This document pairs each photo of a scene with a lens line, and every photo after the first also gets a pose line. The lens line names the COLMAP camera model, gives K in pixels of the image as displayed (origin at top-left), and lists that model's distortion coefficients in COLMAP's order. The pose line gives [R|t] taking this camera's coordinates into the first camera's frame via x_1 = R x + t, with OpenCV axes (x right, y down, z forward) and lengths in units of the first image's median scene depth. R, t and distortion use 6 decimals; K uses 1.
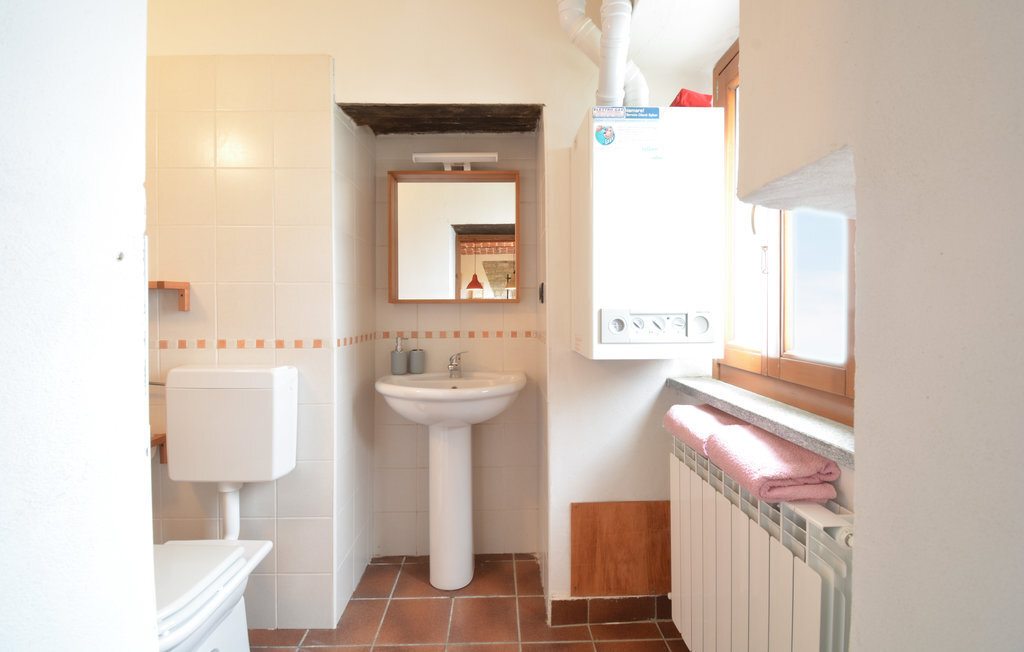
lens RADIAL K [[461.1, 0, 504.9], [0, 461.1, 313.2], [0, 0, 1]] dist [0.023696, -0.027767]
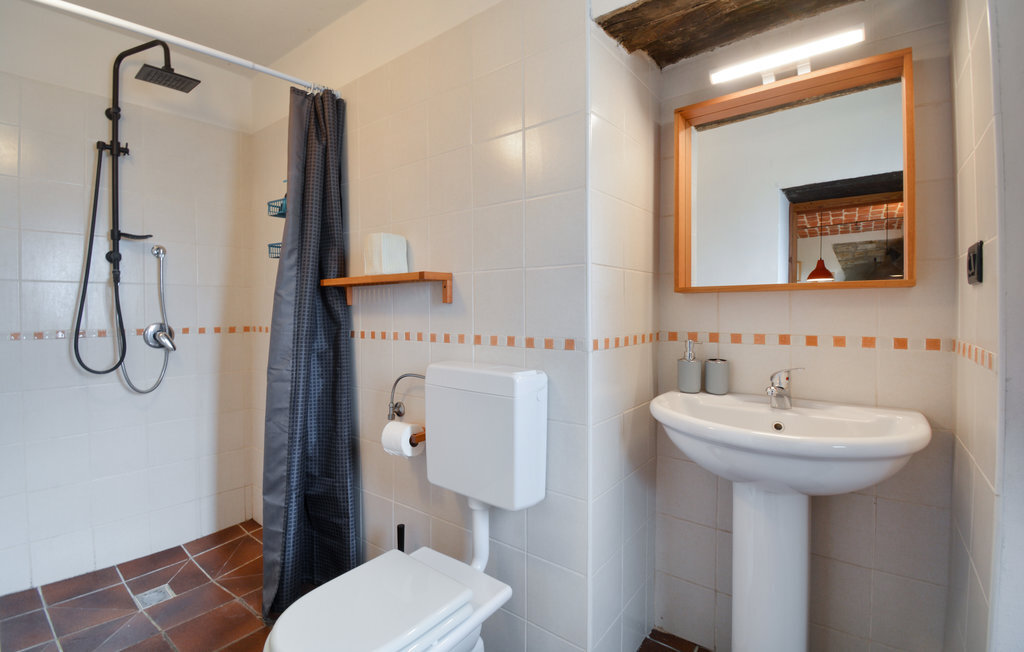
lens RADIAL K [[461.1, 0, 504.9], [0, 461.1, 313.2], [0, 0, 1]] dist [0.023696, -0.027767]
pose [[0.787915, 0.006409, -0.615751, -0.015429], [-0.005049, 0.999979, 0.003947, 0.010109], [0.615764, -0.000001, 0.787931, 0.293073]]
